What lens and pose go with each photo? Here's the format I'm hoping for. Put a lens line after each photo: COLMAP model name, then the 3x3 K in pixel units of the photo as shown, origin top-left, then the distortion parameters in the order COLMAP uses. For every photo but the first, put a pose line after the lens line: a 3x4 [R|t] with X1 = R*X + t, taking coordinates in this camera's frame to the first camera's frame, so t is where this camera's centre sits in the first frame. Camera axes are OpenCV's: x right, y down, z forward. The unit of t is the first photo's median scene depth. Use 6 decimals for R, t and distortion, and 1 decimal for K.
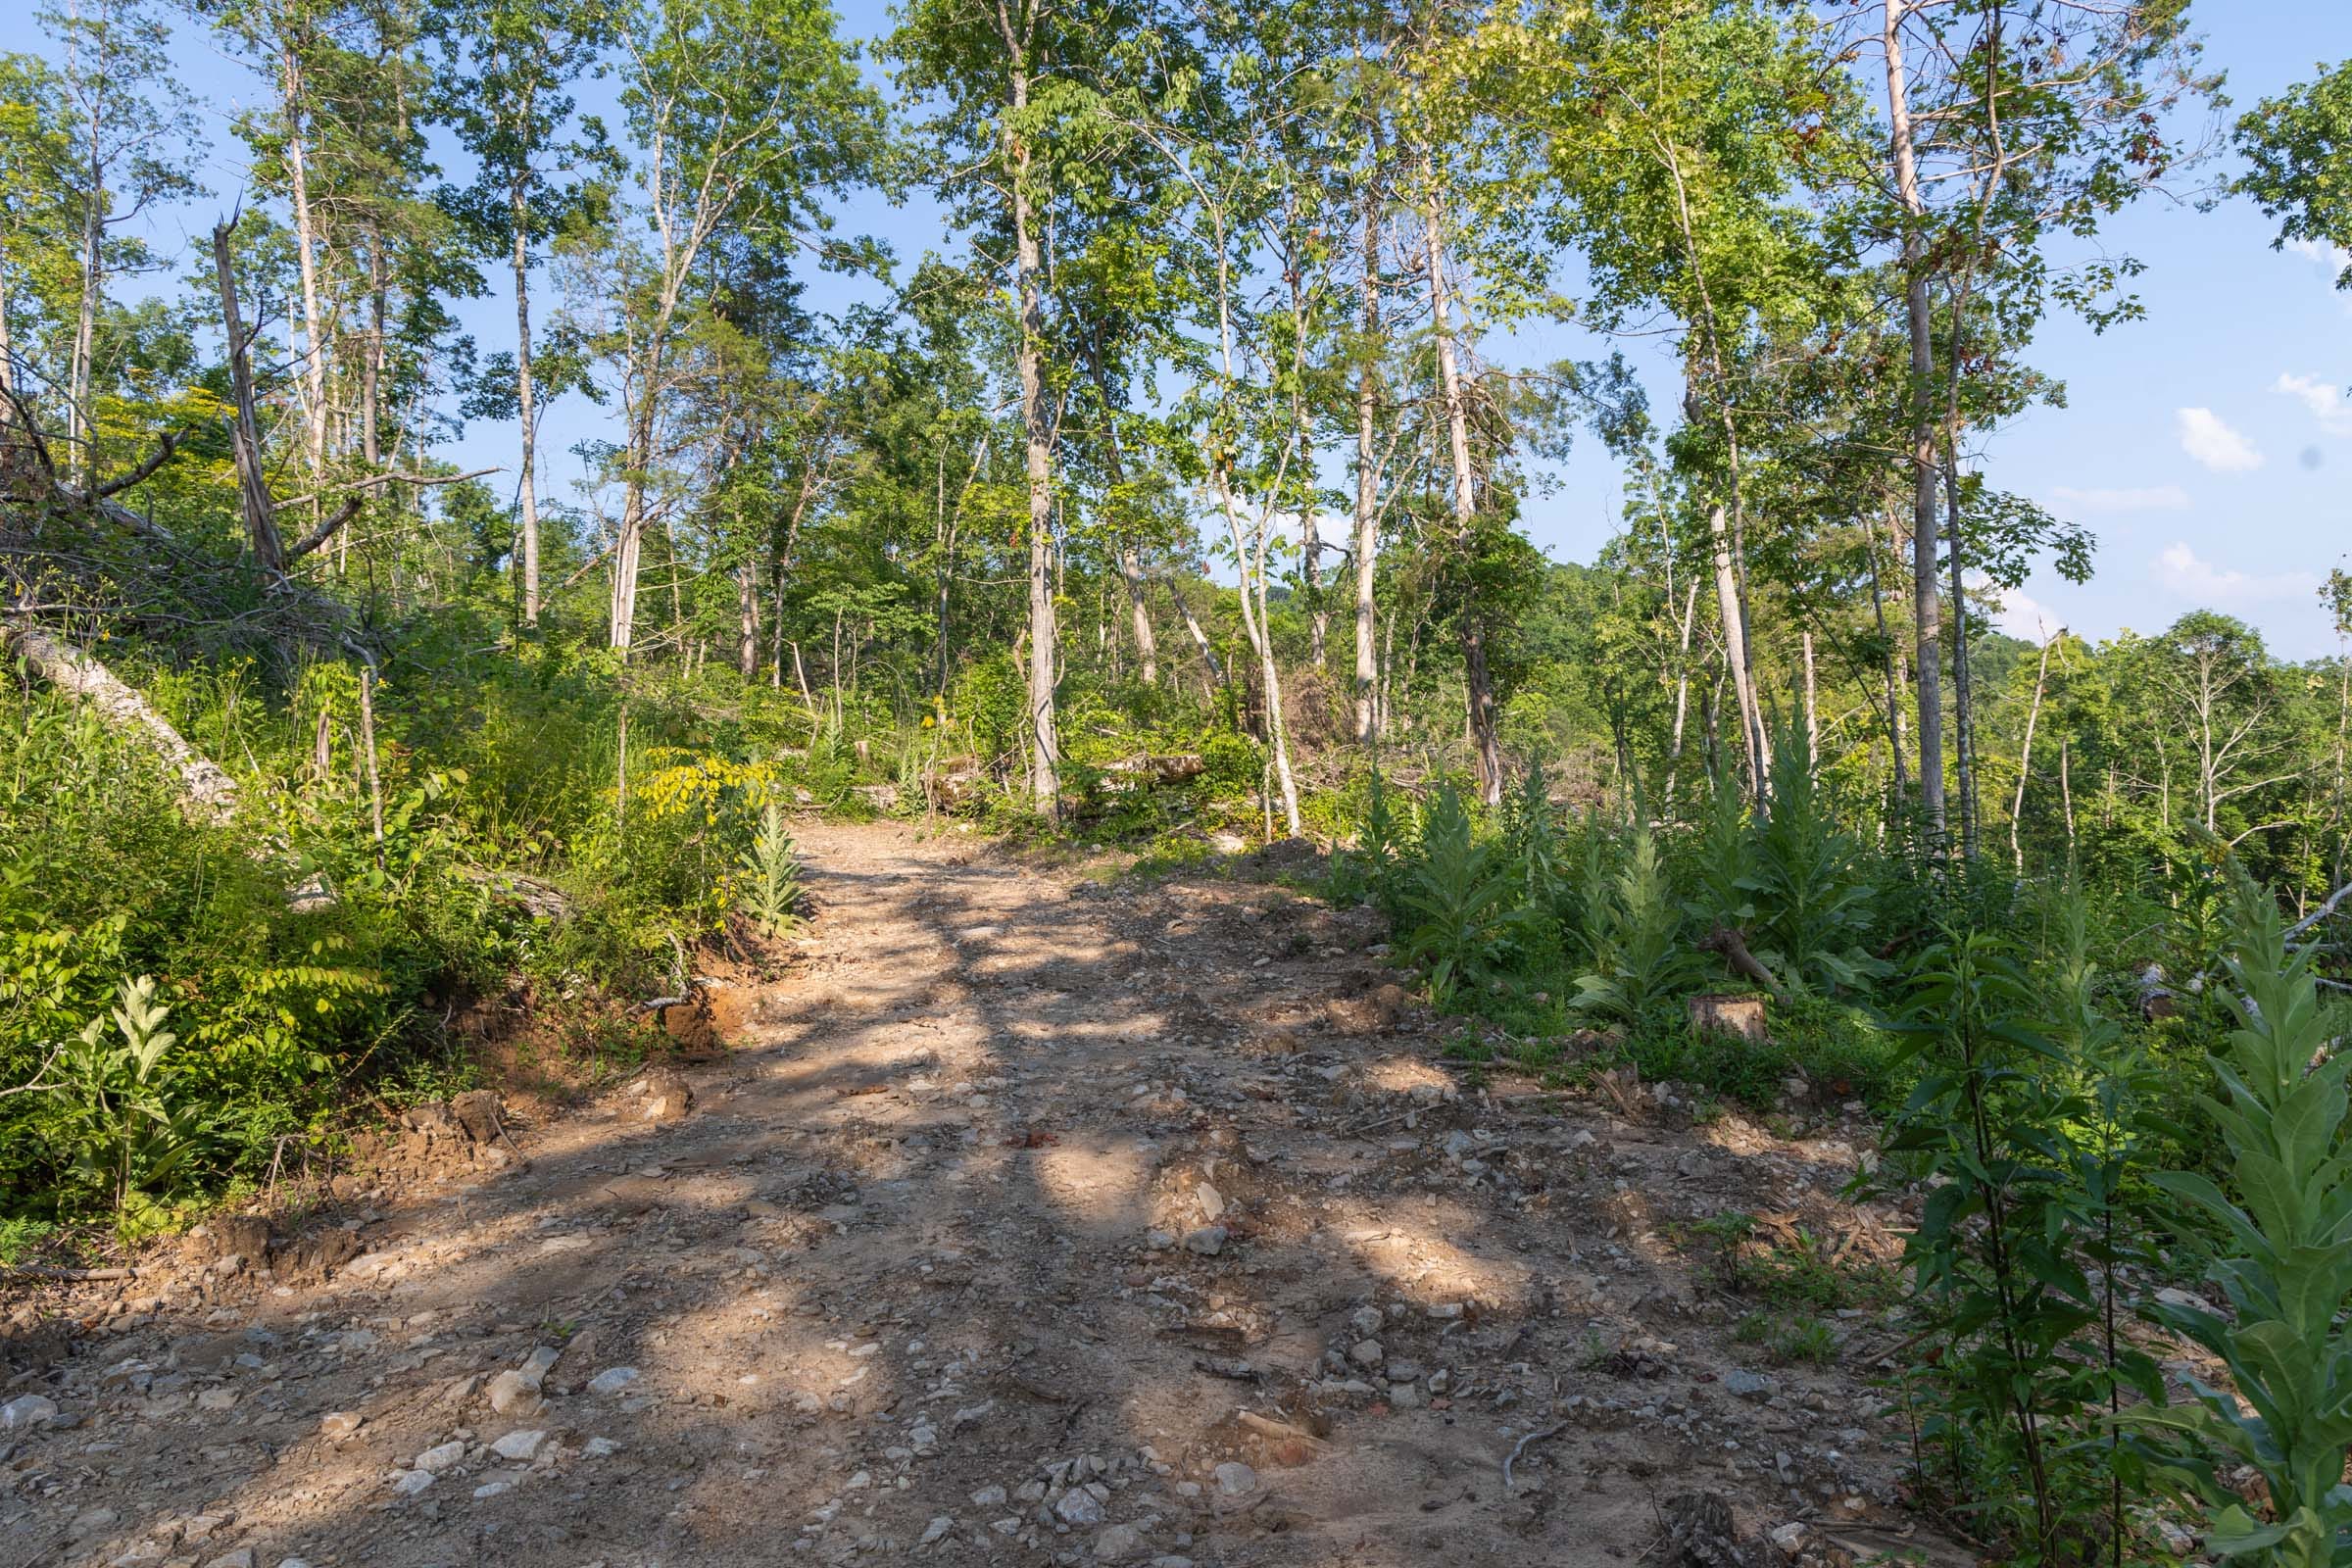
lens RADIAL K [[1572.2, 0, 1183.0], [0, 1572.2, 766.1], [0, 0, 1]] dist [0.005736, -0.000420]
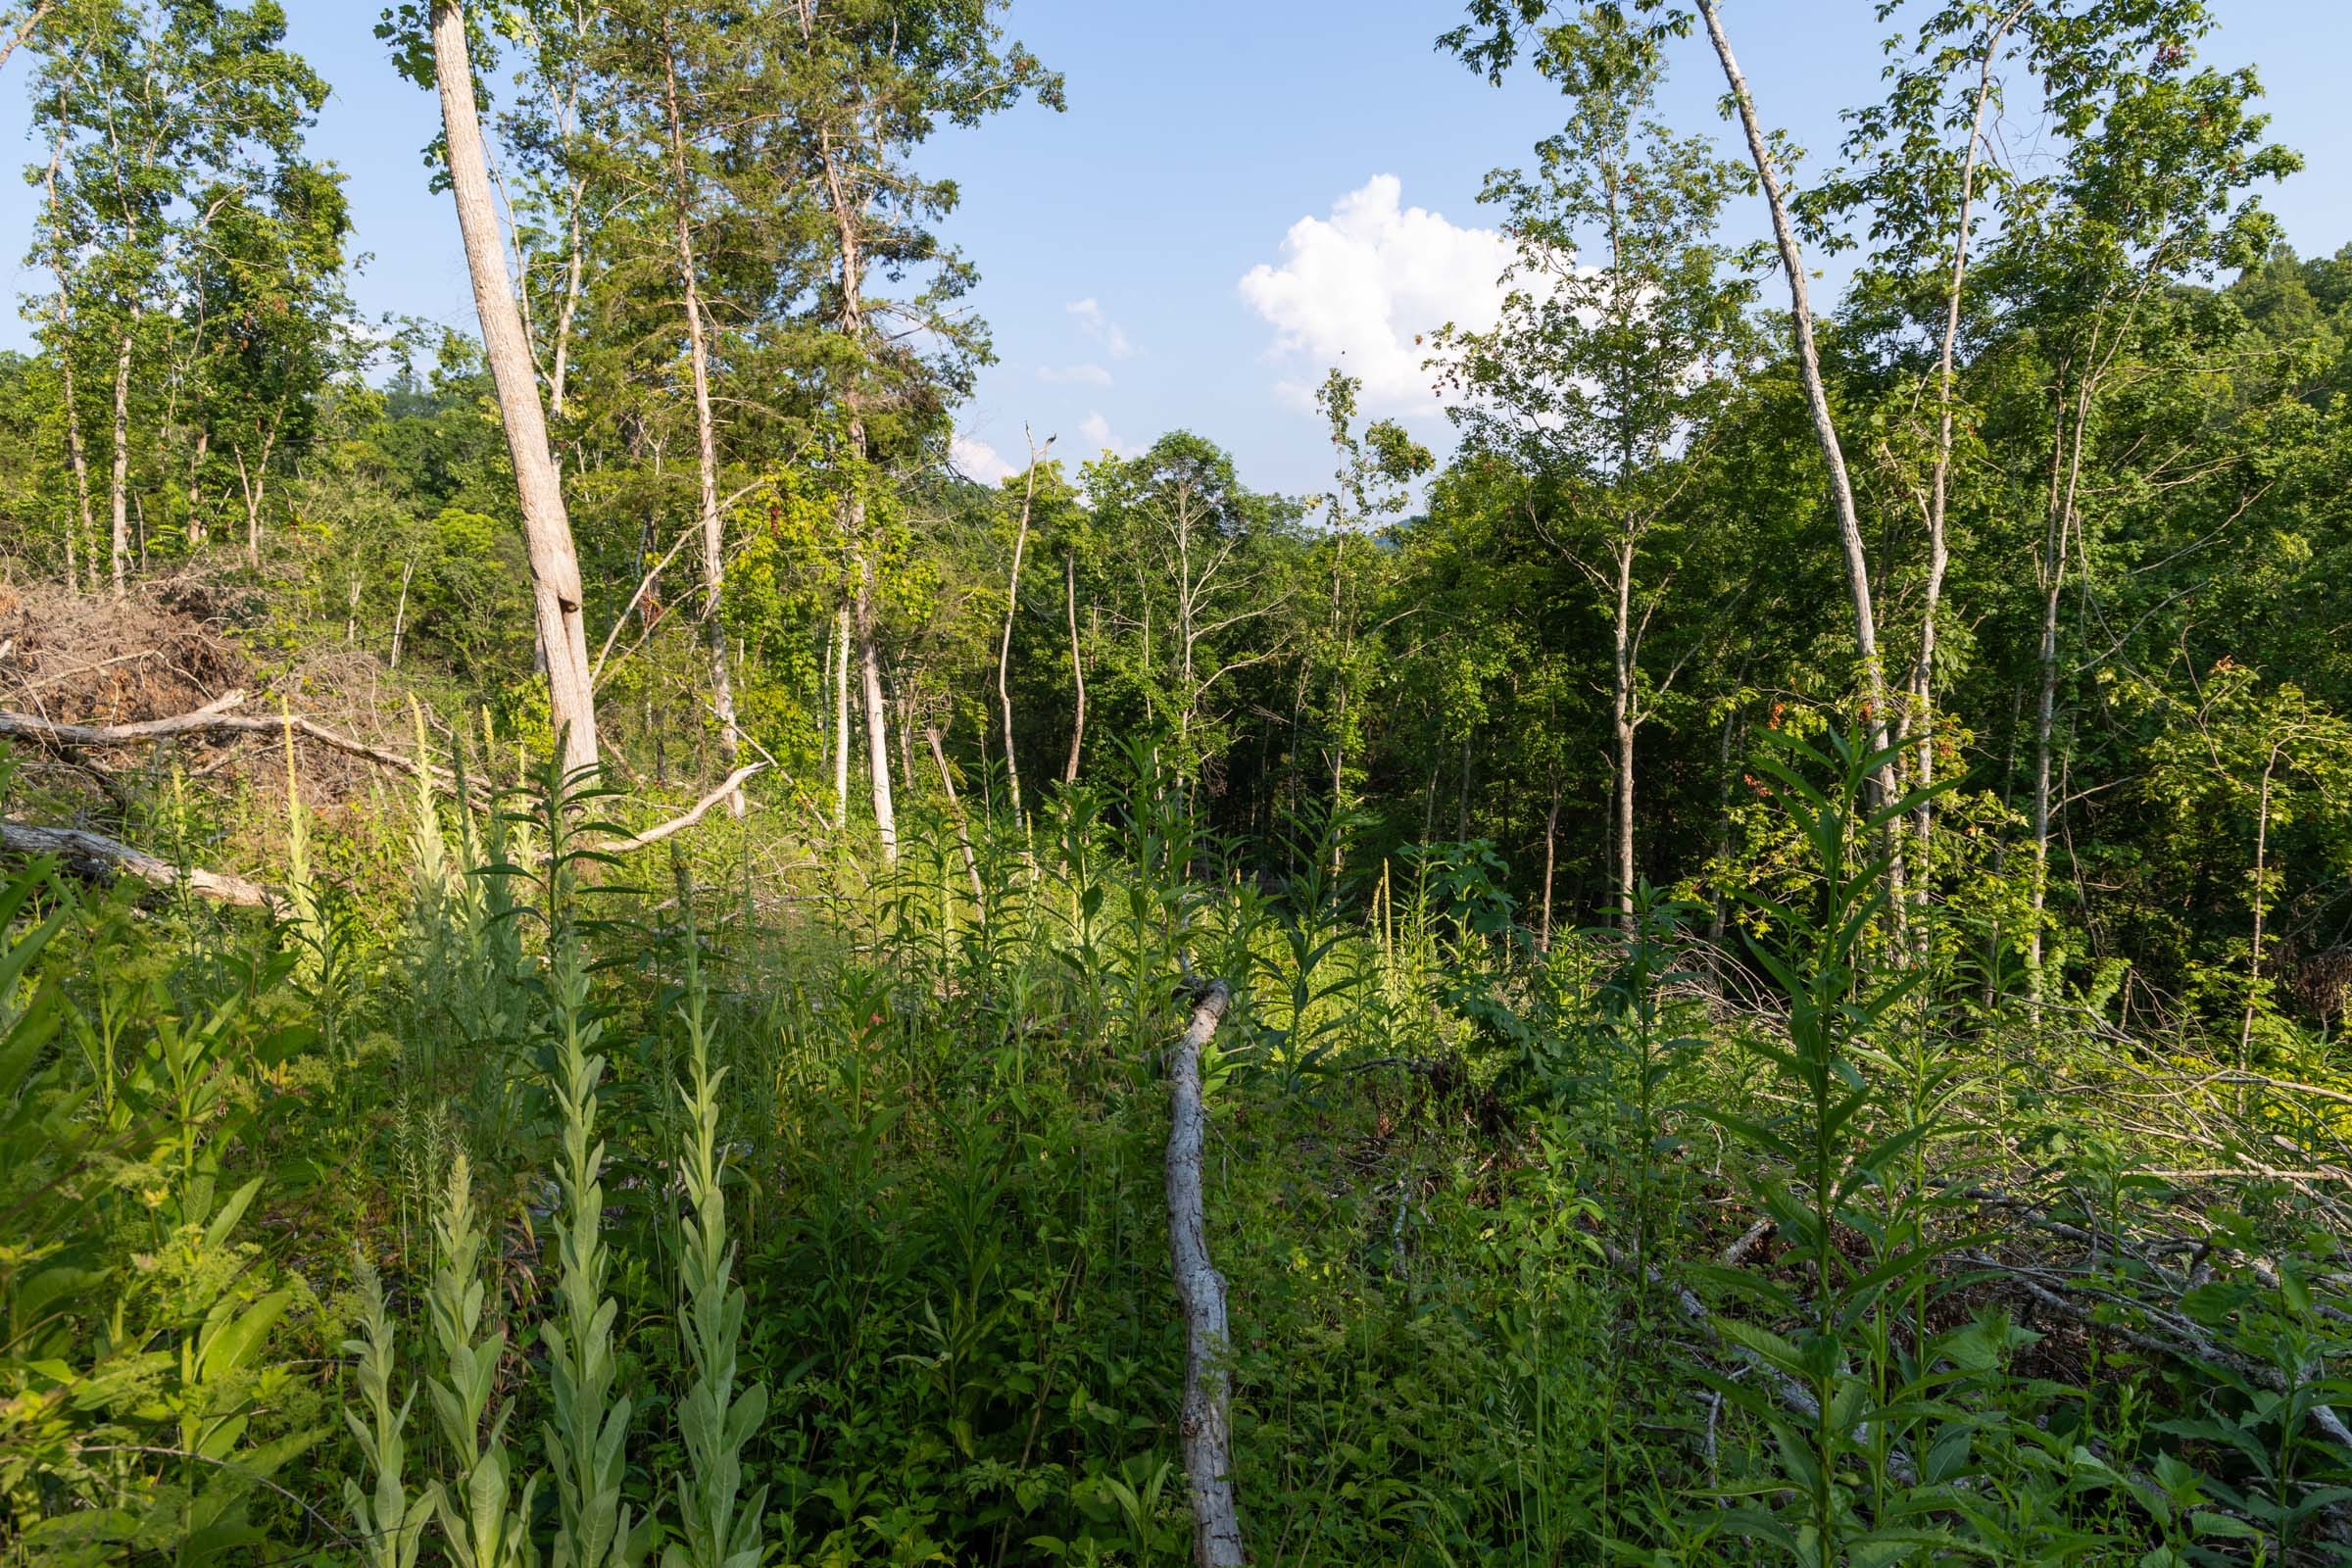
lens RADIAL K [[1572.2, 0, 1183.0], [0, 1572.2, 766.1], [0, 0, 1]] dist [0.005736, -0.000420]
pose [[0.821982, -0.054308, 0.566919, 0.117353], [-0.002884, 0.995033, 0.099501, 0.004212], [-0.569507, -0.083423, 0.817742, 0.233245]]
